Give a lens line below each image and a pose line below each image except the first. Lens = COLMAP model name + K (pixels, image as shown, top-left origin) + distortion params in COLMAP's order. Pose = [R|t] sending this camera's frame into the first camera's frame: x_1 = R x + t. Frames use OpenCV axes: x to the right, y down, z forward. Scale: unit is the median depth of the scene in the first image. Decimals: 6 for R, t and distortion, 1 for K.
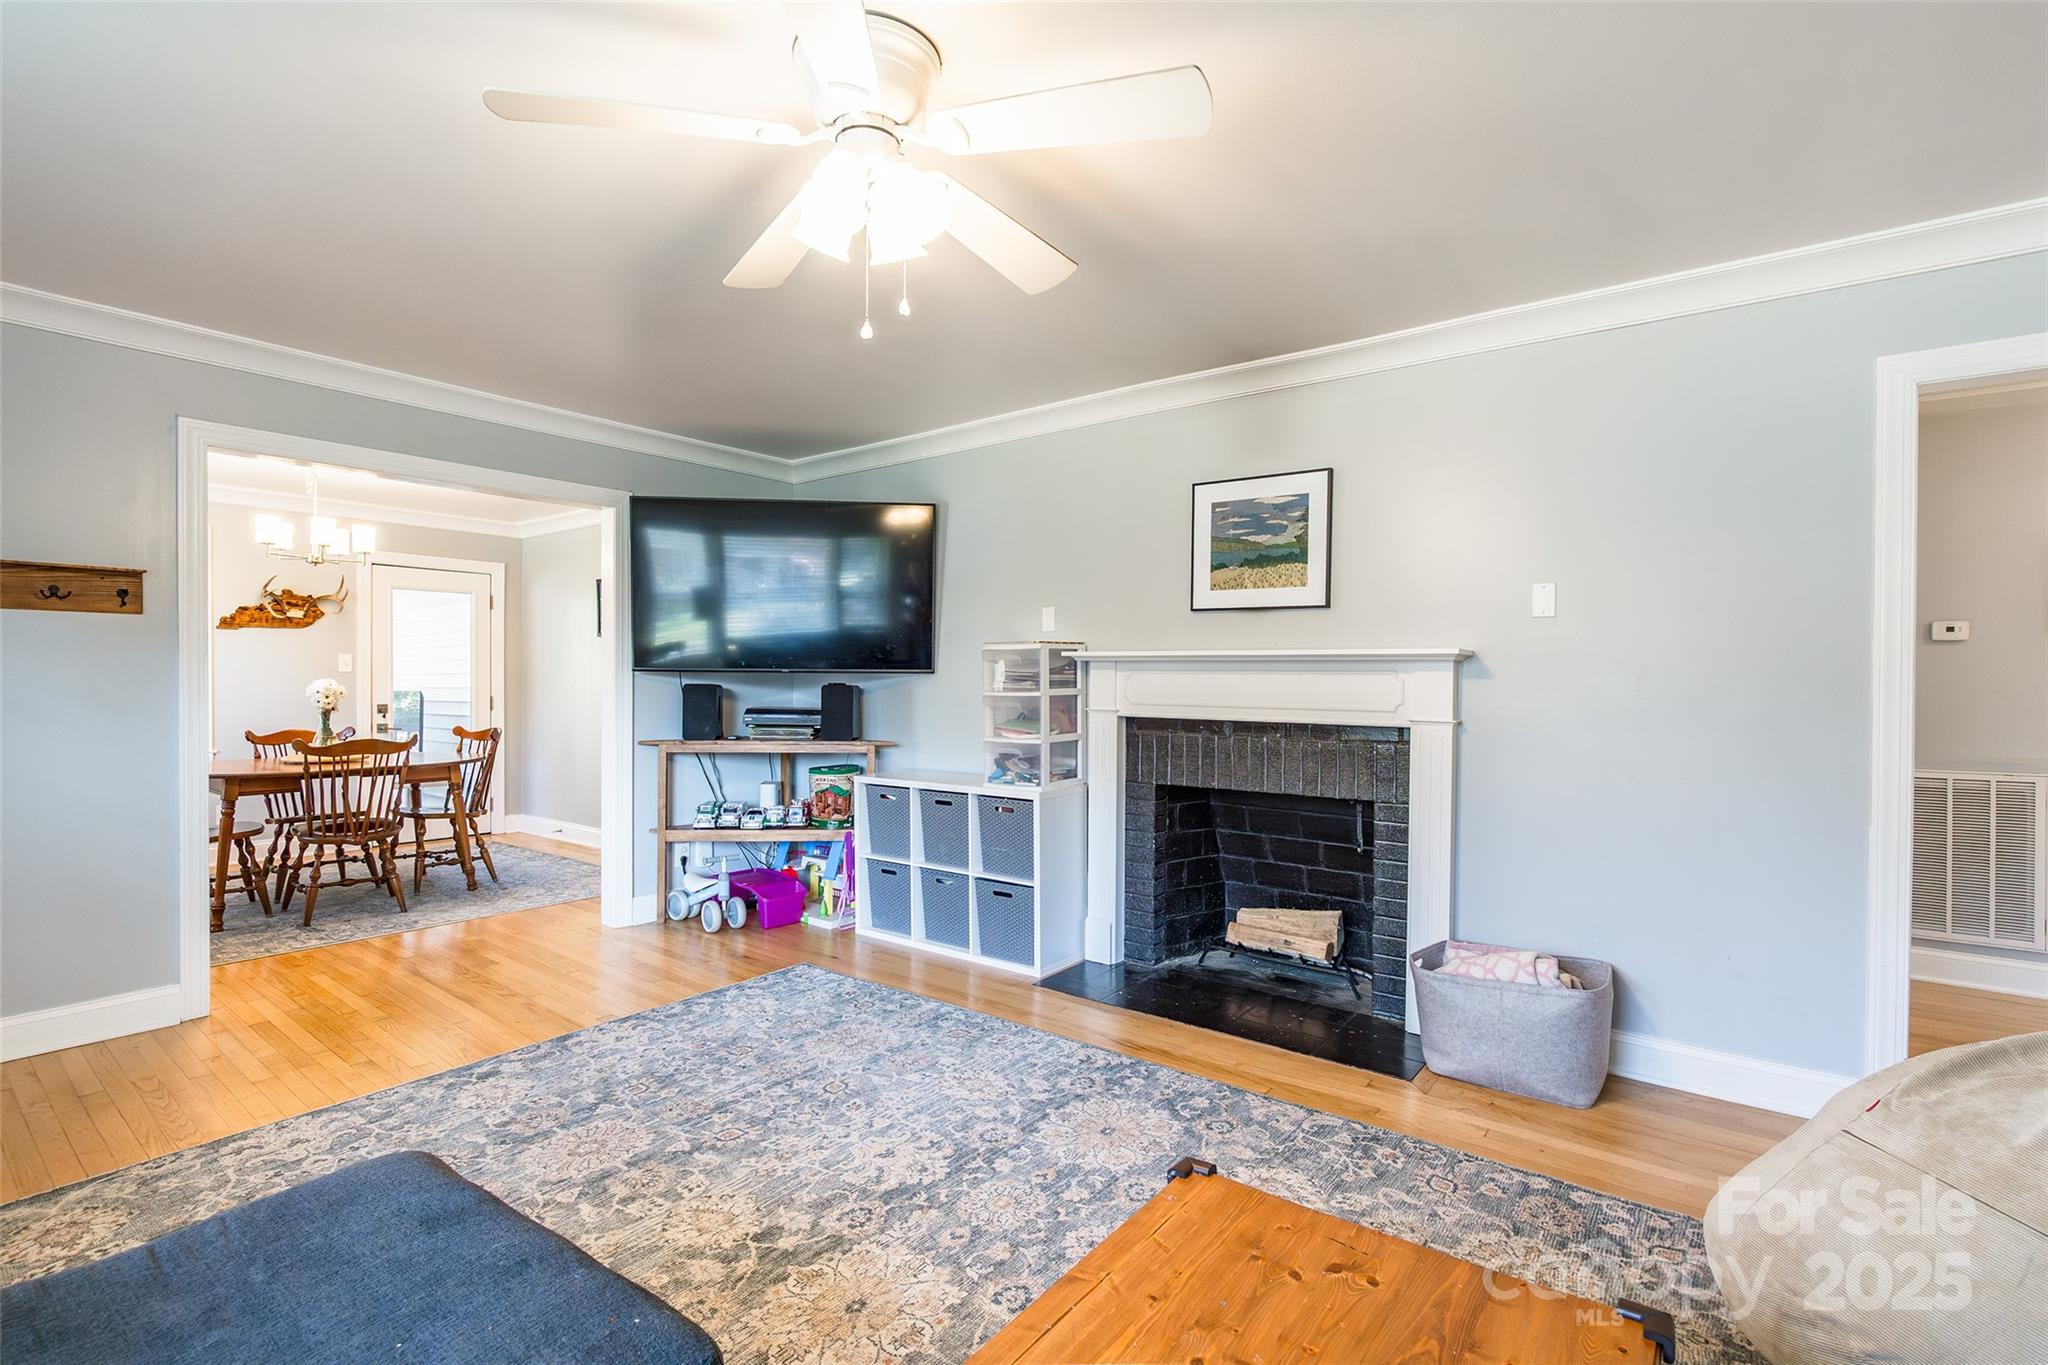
lens RADIAL K [[916.3, 0, 1021.4], [0, 916.3, 673.1], [0, 0, 1]] dist [-0.010800, 0.000347]
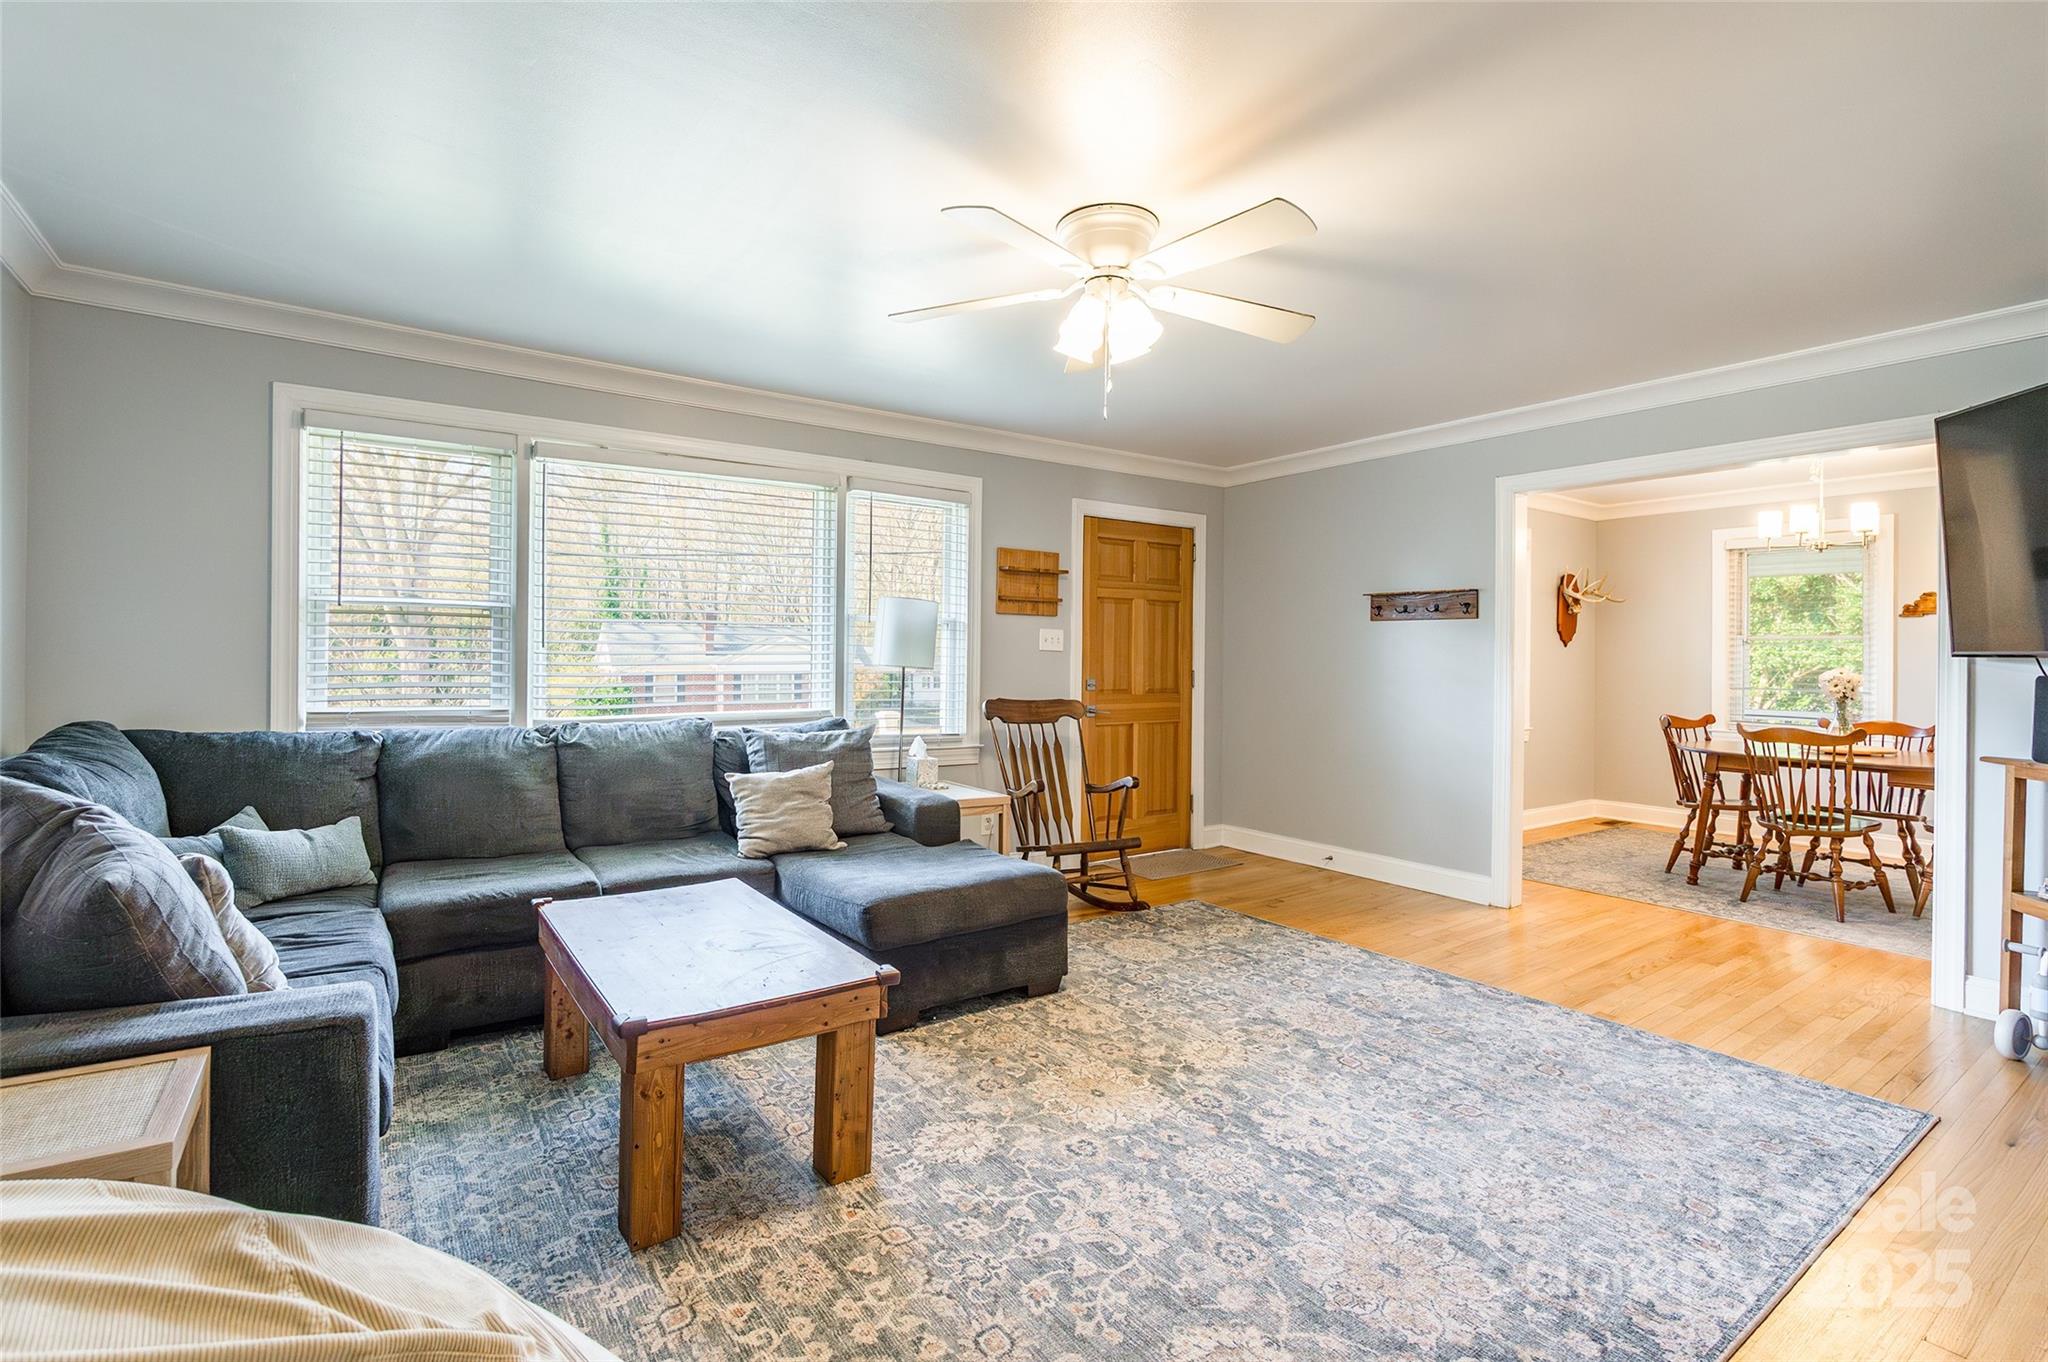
lens RADIAL K [[953.3, 0, 1015.4], [0, 953.3, 659.4], [0, 0, 1]] dist [-0.000181, -0.000090]
pose [[-0.287667, -0.003304, -0.957725, 0.819402], [-0.006627, 0.999977, -0.001460, 0.009993], [0.957708, 0.005927, -0.287682, 0.825974]]
